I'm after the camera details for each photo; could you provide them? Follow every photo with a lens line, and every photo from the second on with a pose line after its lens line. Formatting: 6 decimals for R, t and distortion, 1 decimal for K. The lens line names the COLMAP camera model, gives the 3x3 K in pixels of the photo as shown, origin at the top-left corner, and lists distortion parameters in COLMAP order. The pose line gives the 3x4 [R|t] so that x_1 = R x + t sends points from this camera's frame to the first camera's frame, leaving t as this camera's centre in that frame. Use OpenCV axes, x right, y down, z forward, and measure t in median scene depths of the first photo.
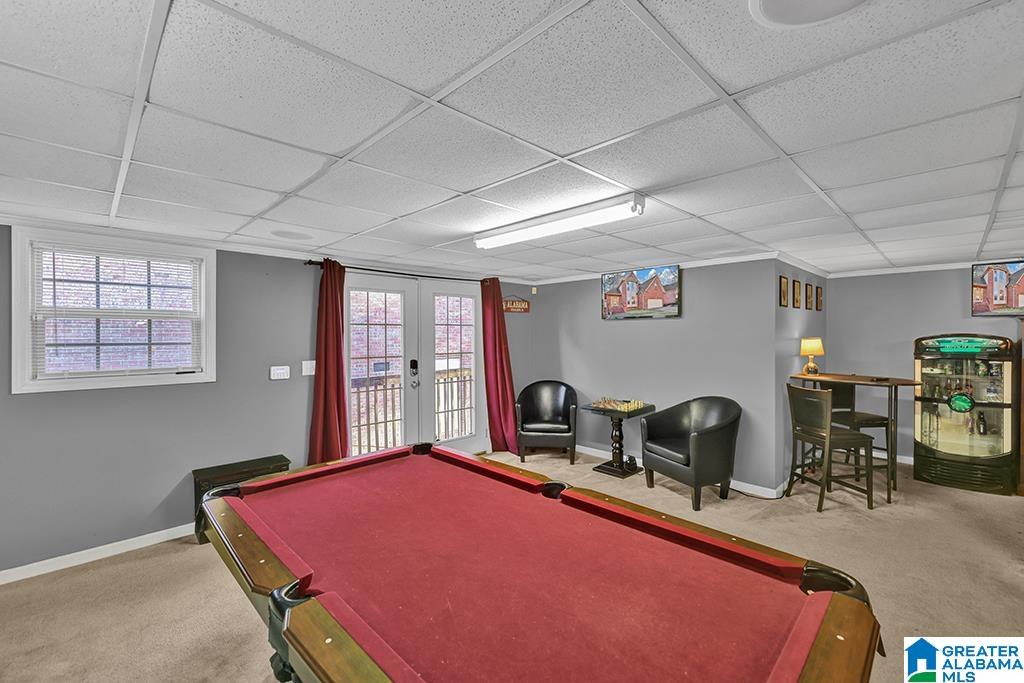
lens RADIAL K [[425.6, 0, 510.9], [0, 425.6, 333.8], [0, 0, 1]] dist [0.000657, 0.000041]
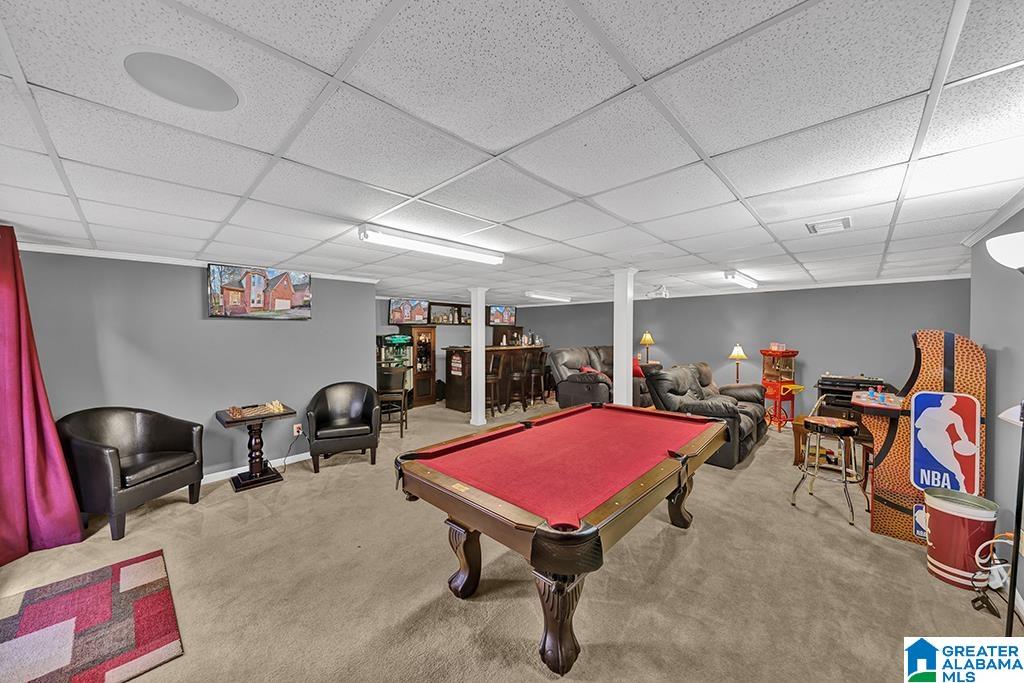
lens RADIAL K [[364.1, 0, 510.6], [0, 364.1, 334.4], [0, 0, 1]] dist [0.000651, 0.000061]
pose [[-0.029576, -0.003996, 0.999555, -0.562804], [0.002779, 0.999988, 0.004080, -0.000996], [-0.999559, 0.002898, -0.029564, 0.468266]]
